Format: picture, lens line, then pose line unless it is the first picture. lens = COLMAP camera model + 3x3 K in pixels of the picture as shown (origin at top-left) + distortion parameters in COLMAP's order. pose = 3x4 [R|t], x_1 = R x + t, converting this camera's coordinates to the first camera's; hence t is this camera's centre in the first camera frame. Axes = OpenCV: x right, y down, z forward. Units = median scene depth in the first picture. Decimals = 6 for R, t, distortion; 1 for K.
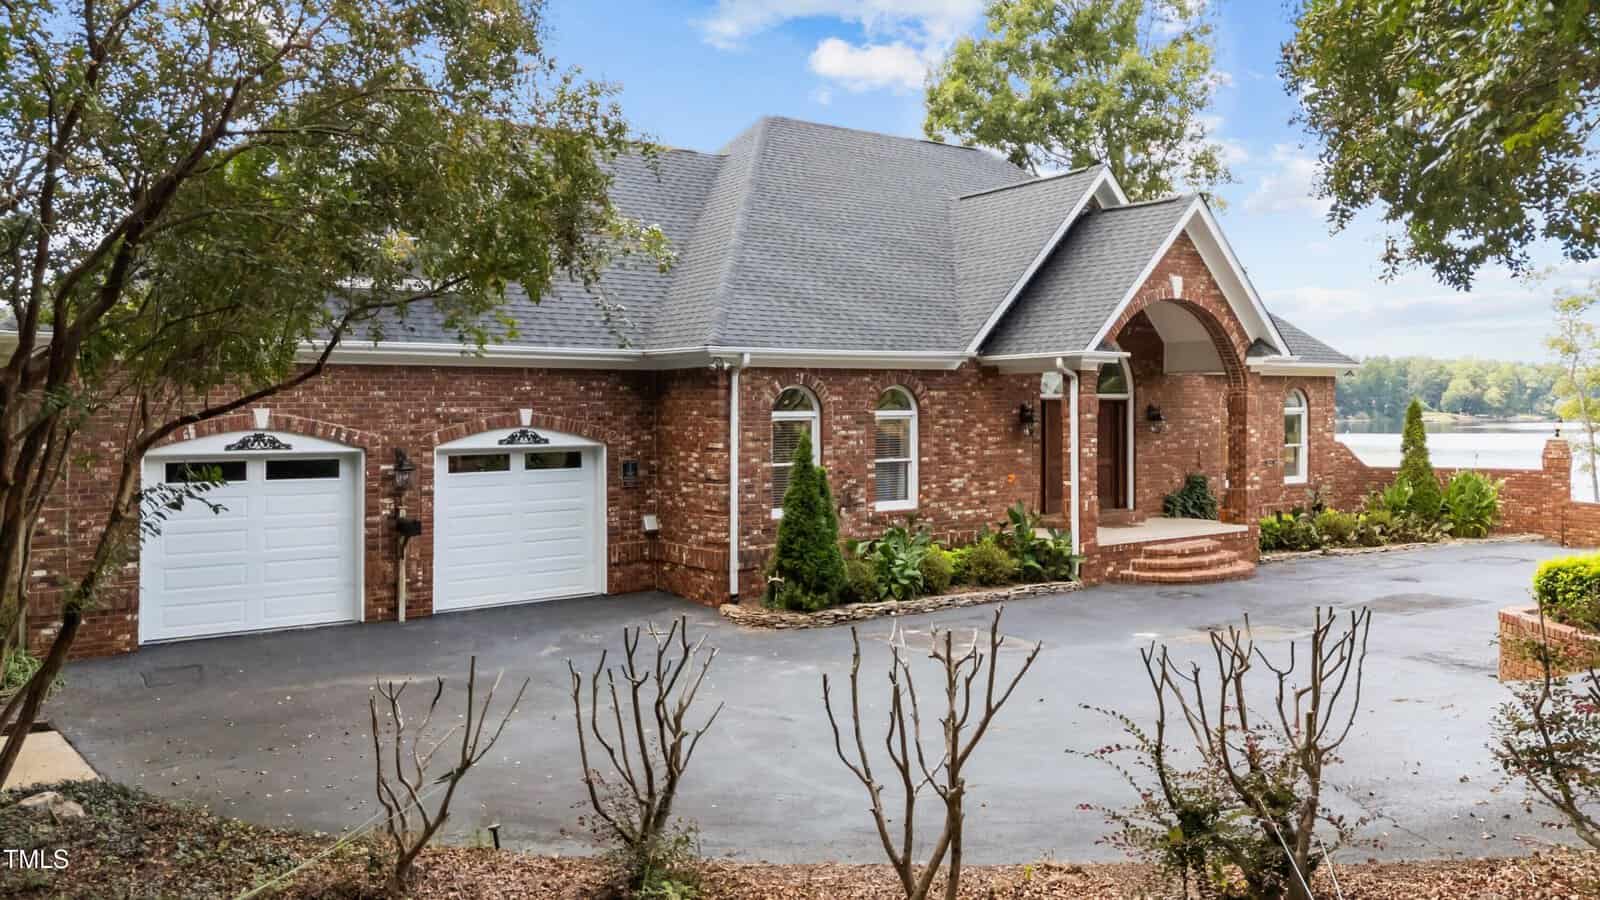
lens RADIAL K [[1150.7, 0, 782.5], [0, 1150.7, 437.1], [0, 0, 1]] dist [0.027476, -0.005167]
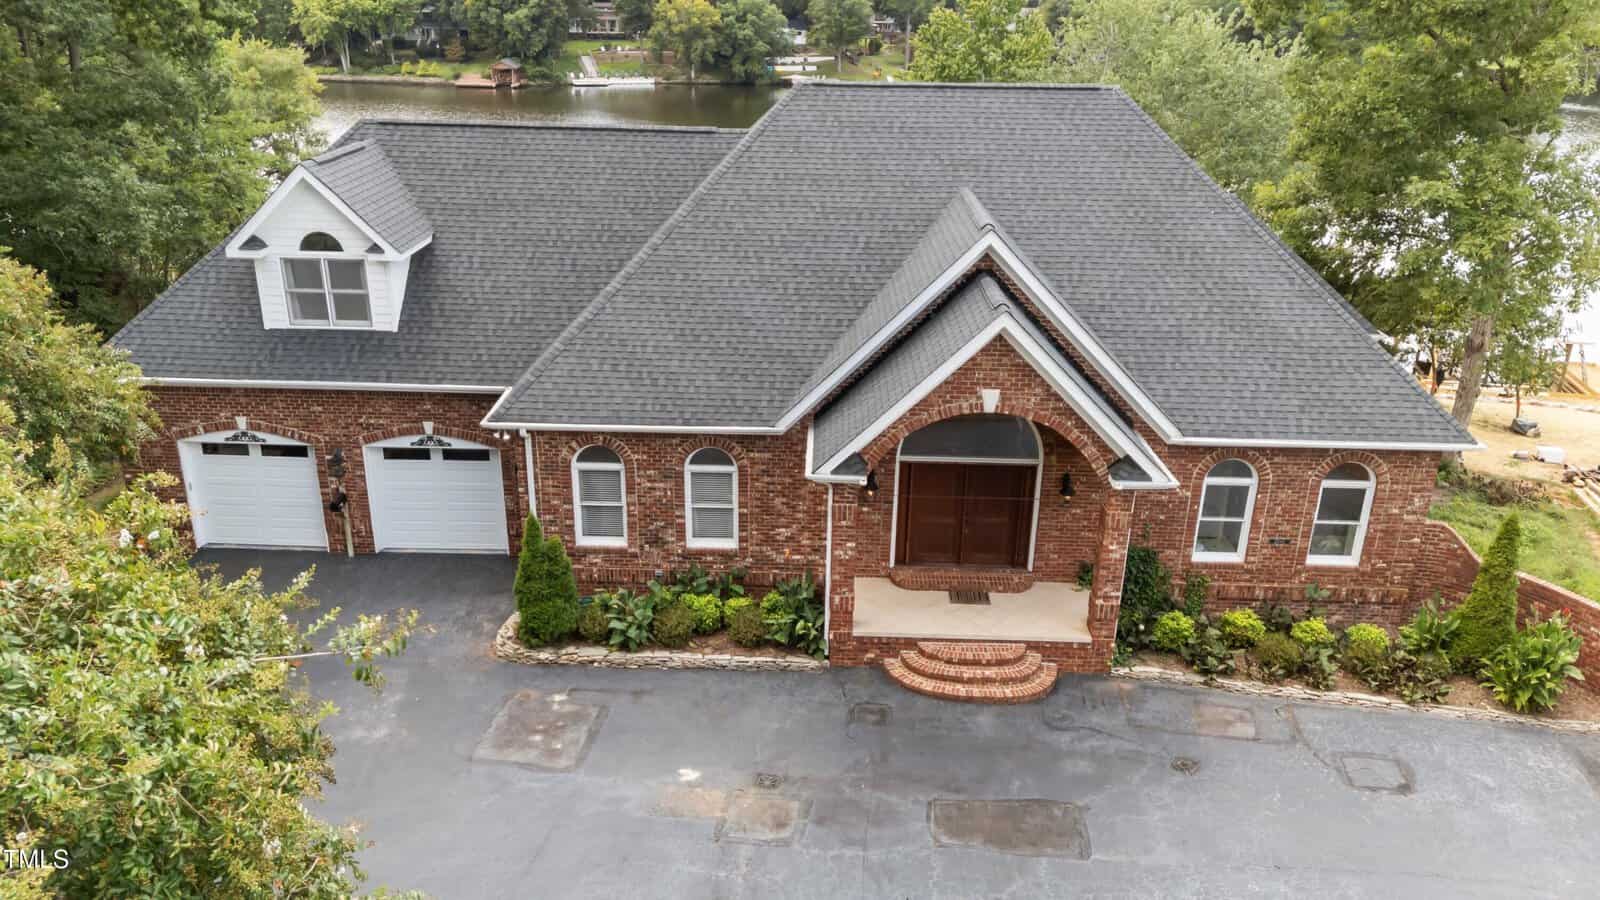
lens RADIAL K [[1150.7, 0, 797.7], [0, 1150.7, 445.6], [0, 0, 1]] dist [0.027476, -0.005167]
pose [[0.818426, 0.228733, -0.527123, 0.747643], [-0.041590, 0.938531, 0.342680, -0.426673], [0.573104, -0.258535, 0.777632, 0.199826]]
